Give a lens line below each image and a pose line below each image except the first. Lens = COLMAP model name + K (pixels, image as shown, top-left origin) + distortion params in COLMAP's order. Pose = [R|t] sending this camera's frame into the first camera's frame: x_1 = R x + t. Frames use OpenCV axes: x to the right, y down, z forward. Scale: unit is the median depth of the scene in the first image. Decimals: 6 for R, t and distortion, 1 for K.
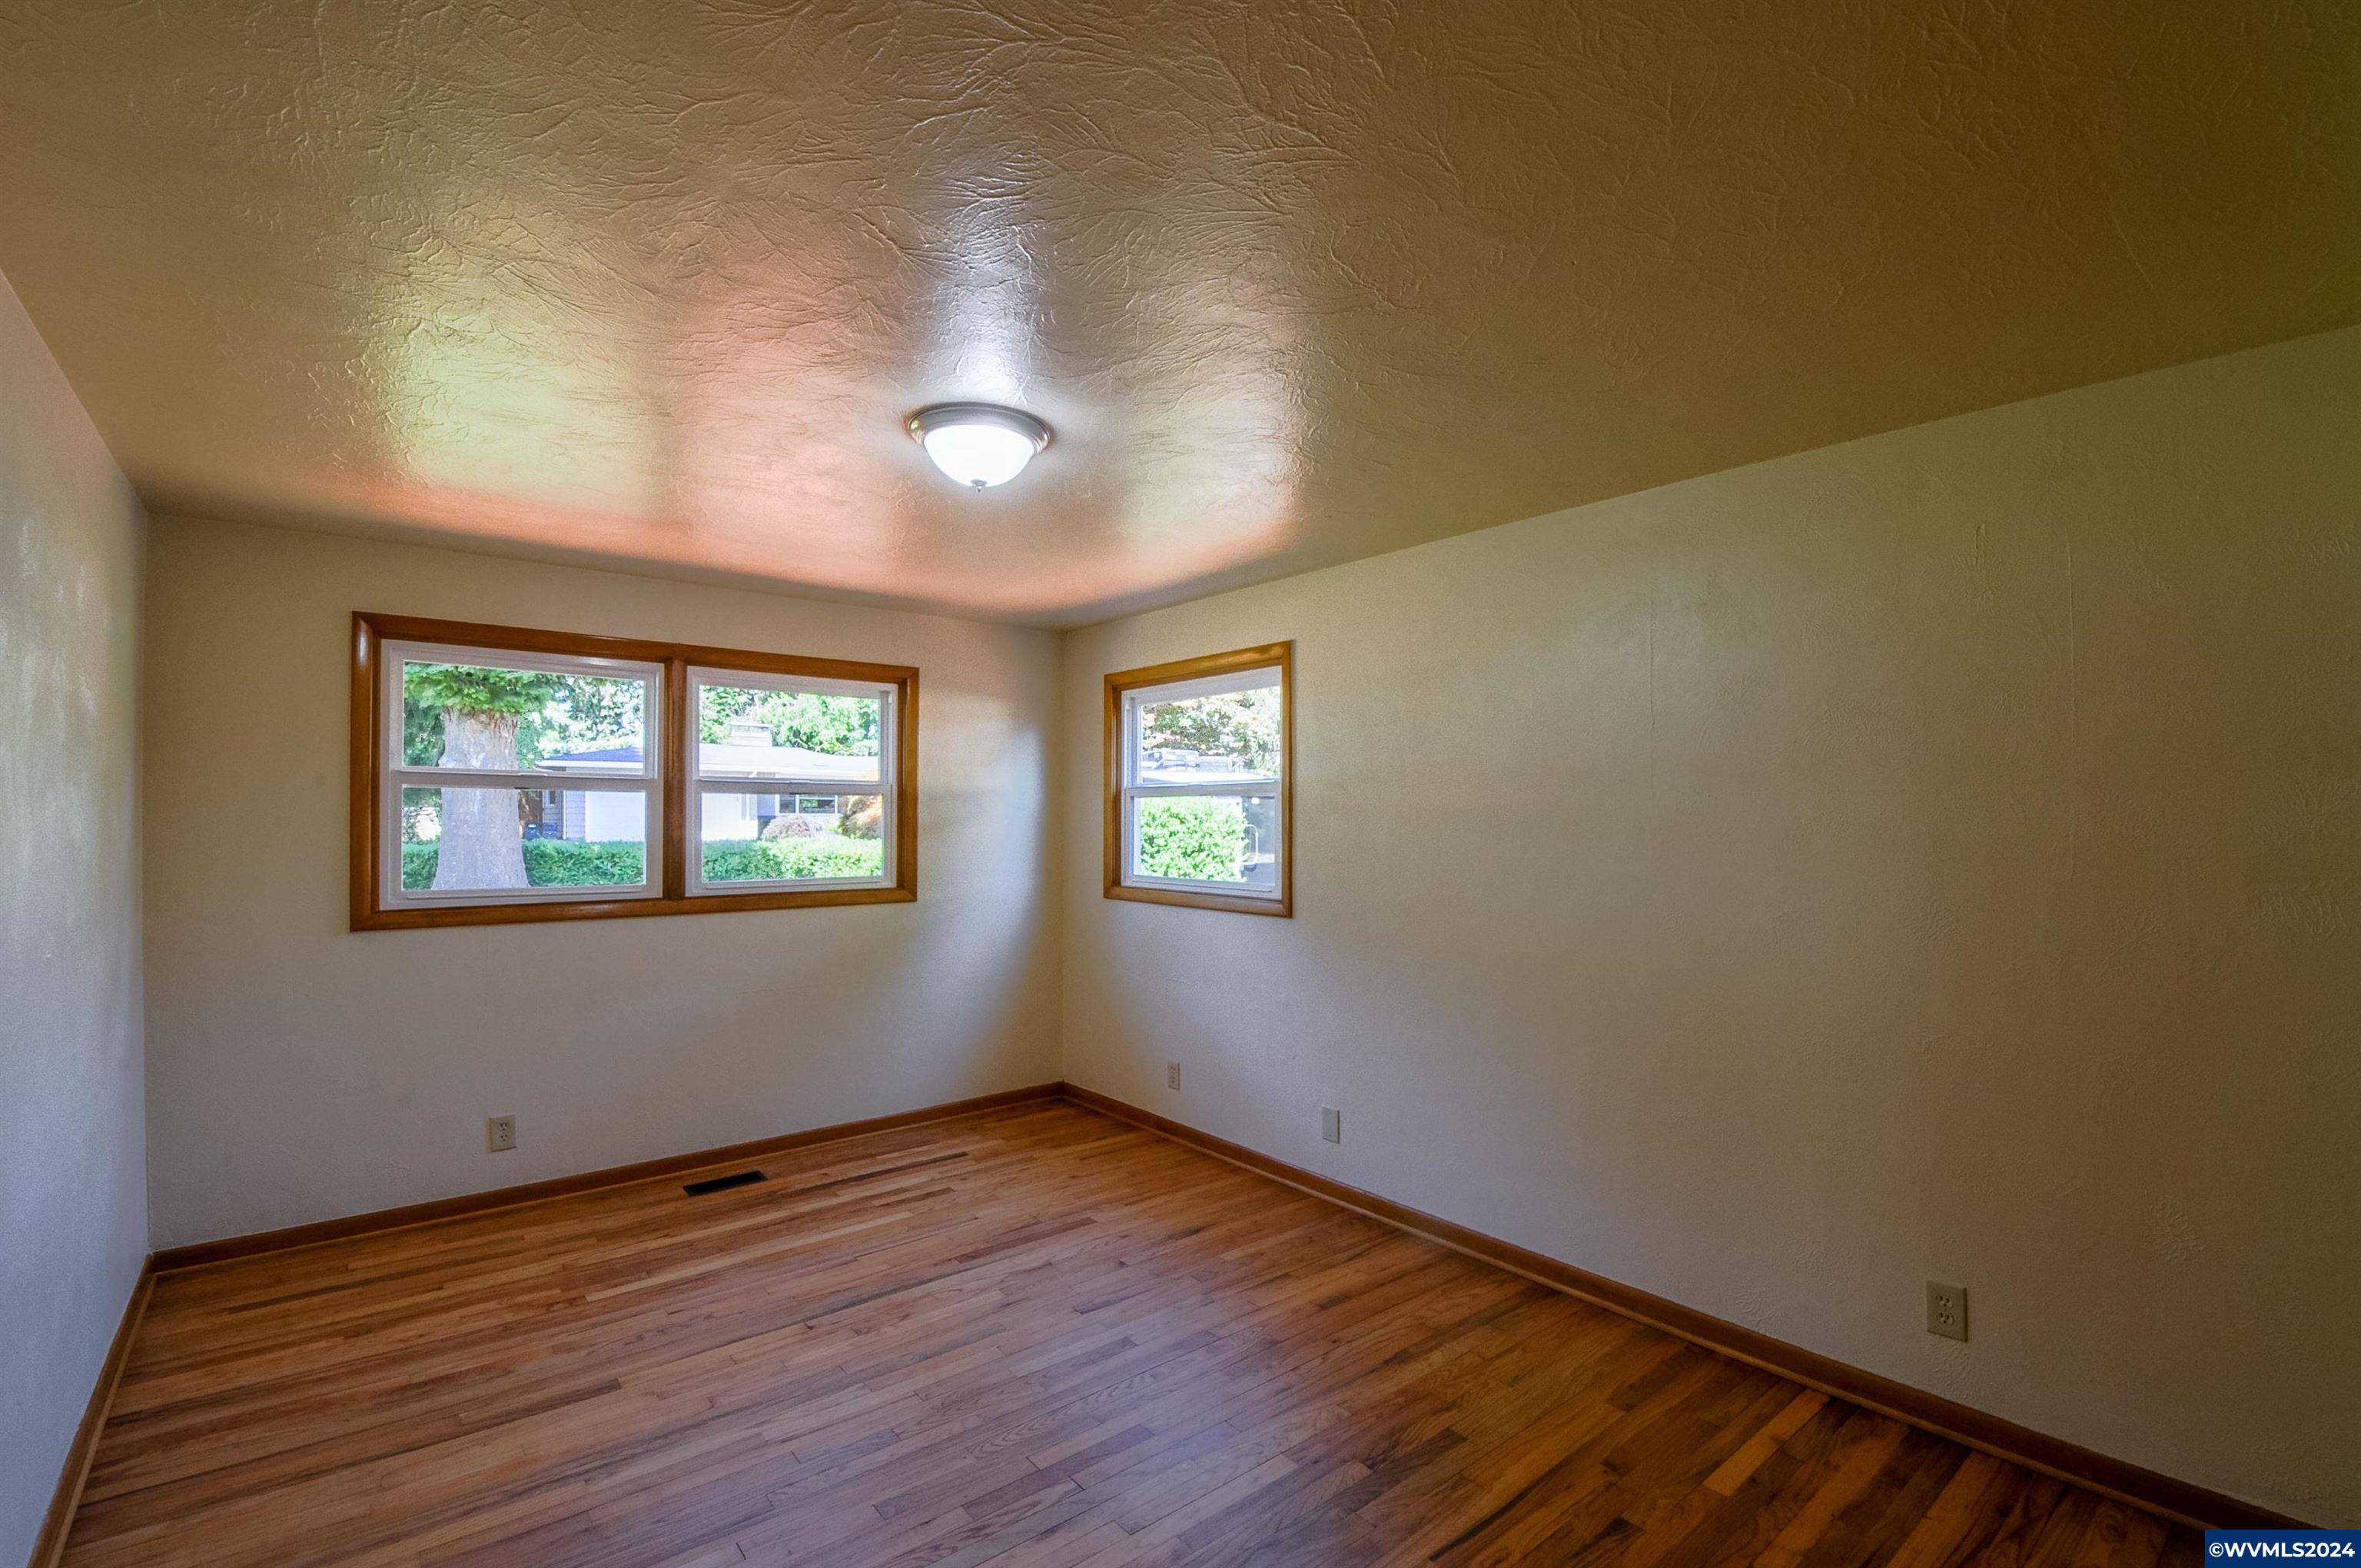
lens RADIAL K [[1037.6, 0, 1167.9], [0, 1037.6, 812.7], [0, 0, 1]] dist [-0.025790, -0.000079]
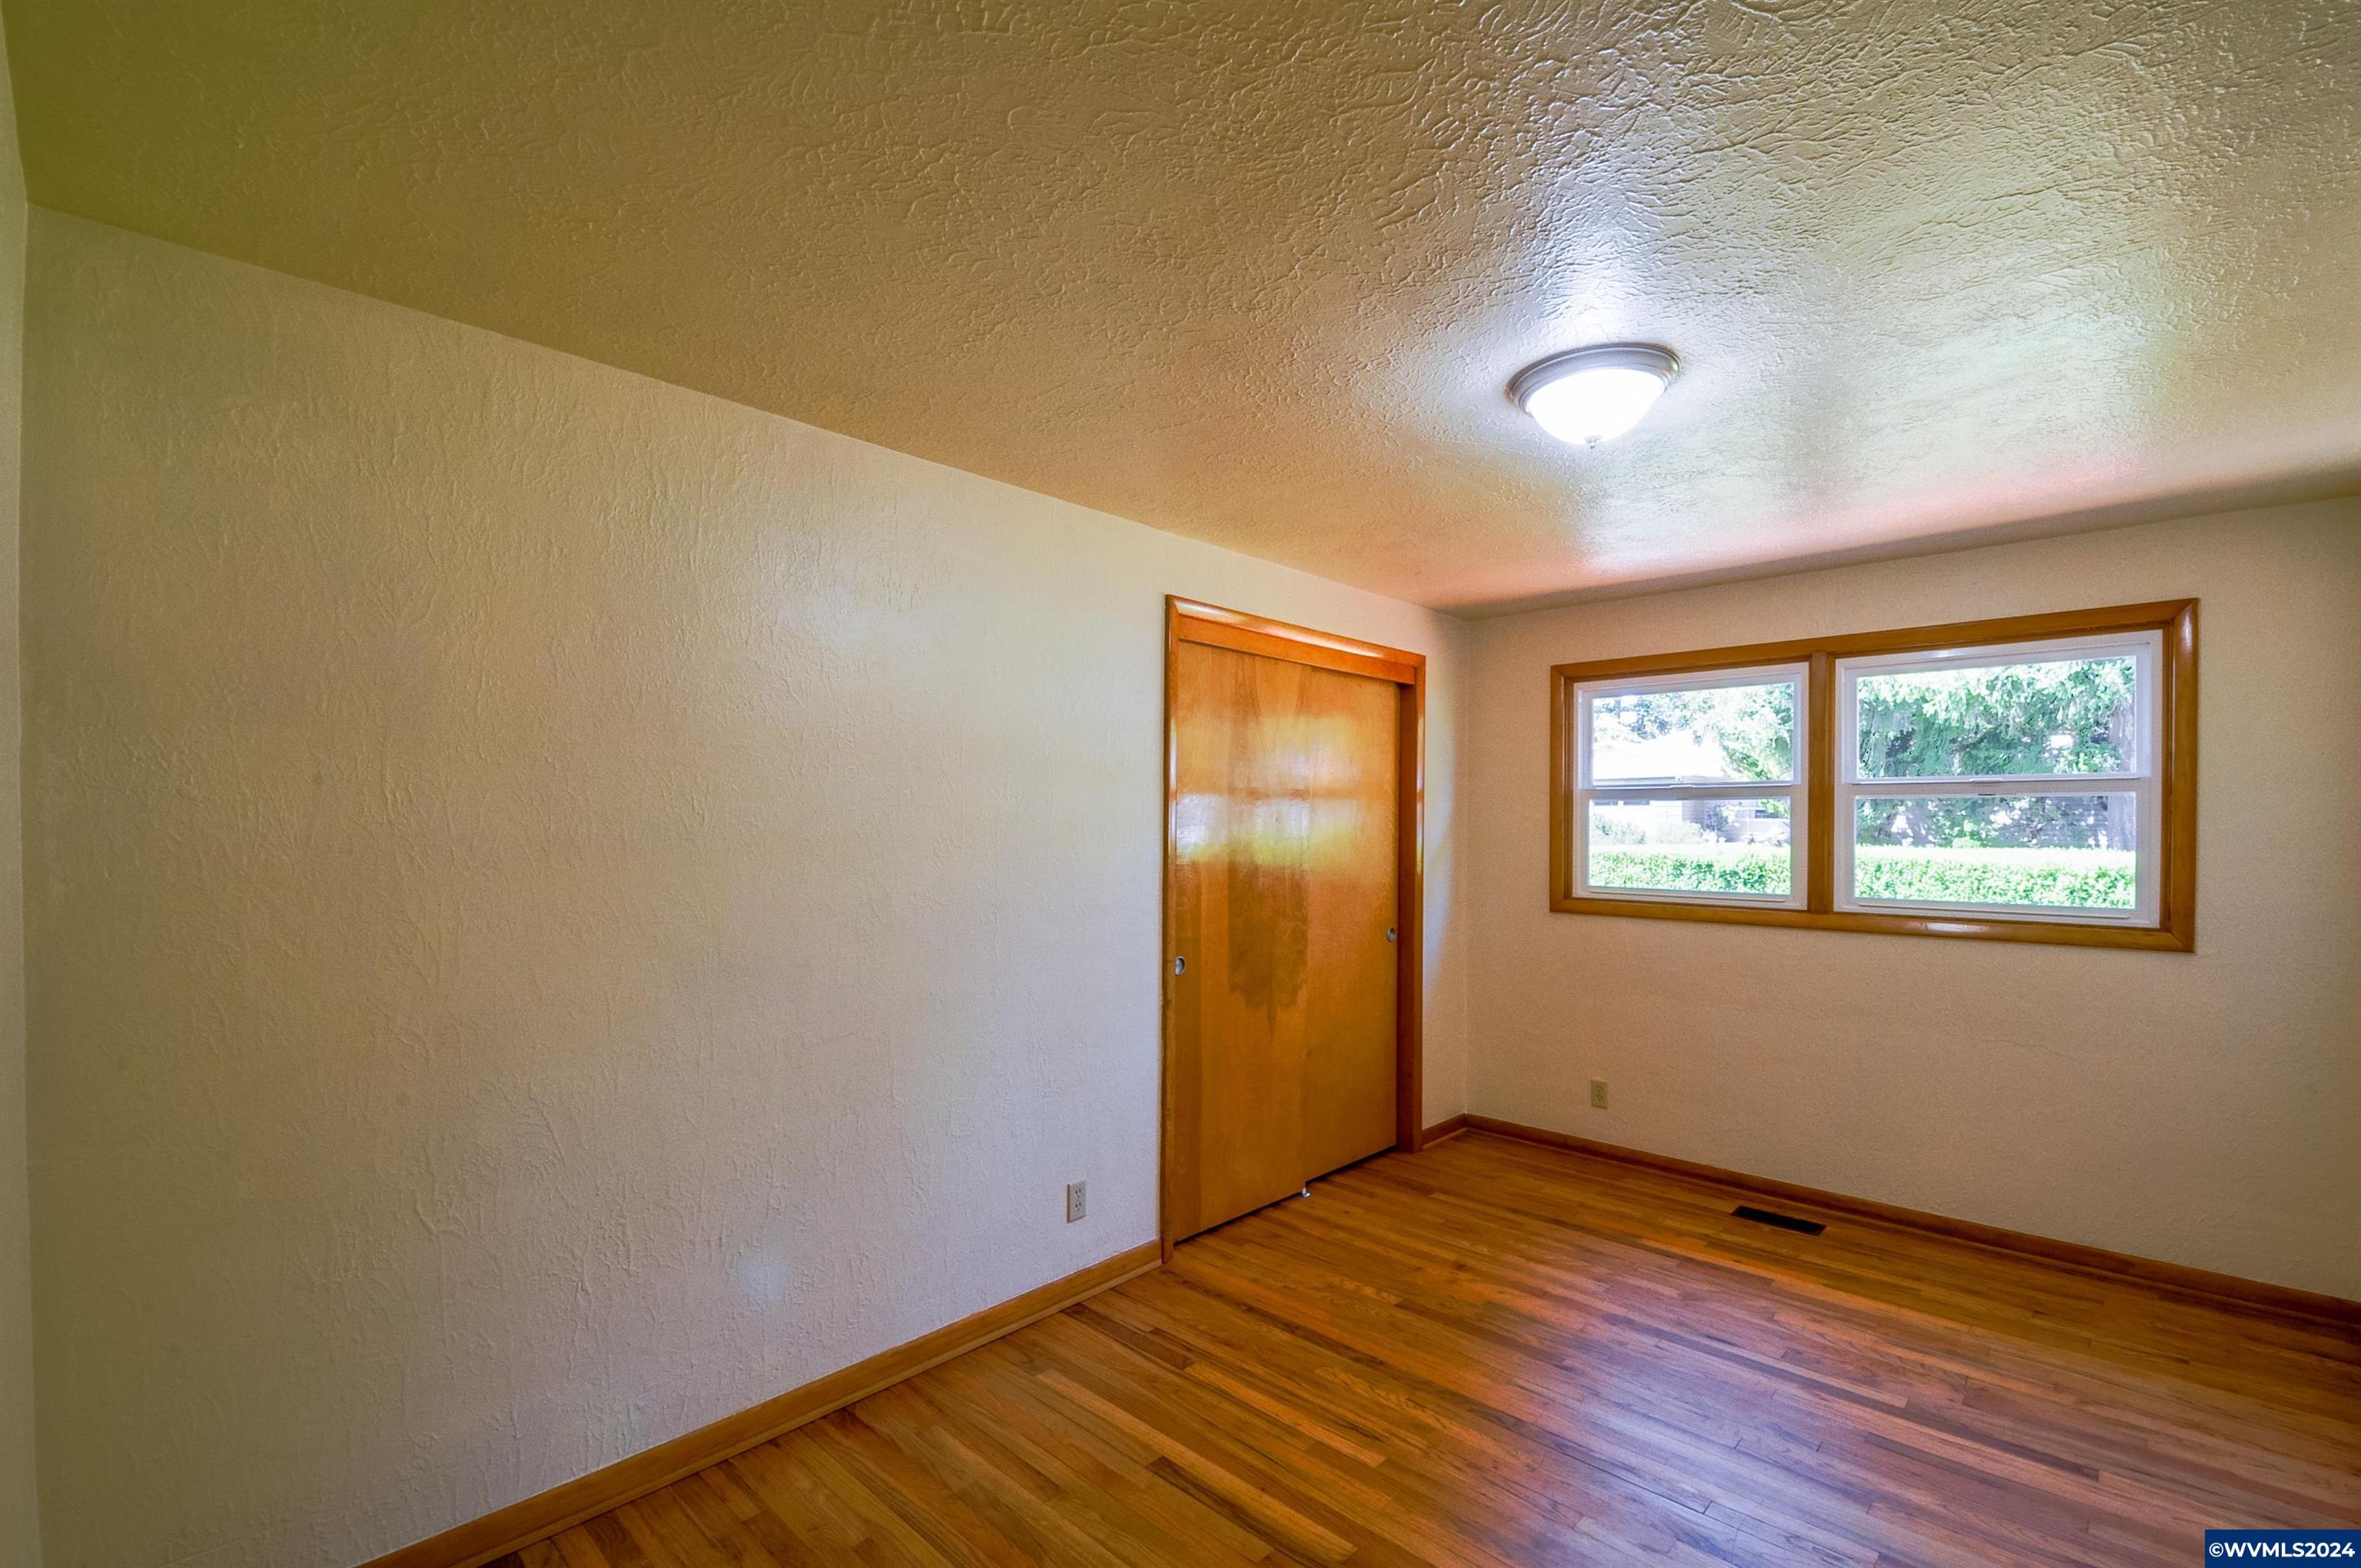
lens RADIAL K [[1037.6, 0, 1167.9], [0, 1037.6, 812.7], [0, 0, 1]] dist [-0.025790, -0.000079]
pose [[0.135028, -0.007293, -0.990815, 0.398855], [-0.001239, 0.999971, -0.007529, 0.001122], [0.990841, 0.002244, 0.135015, 0.323608]]
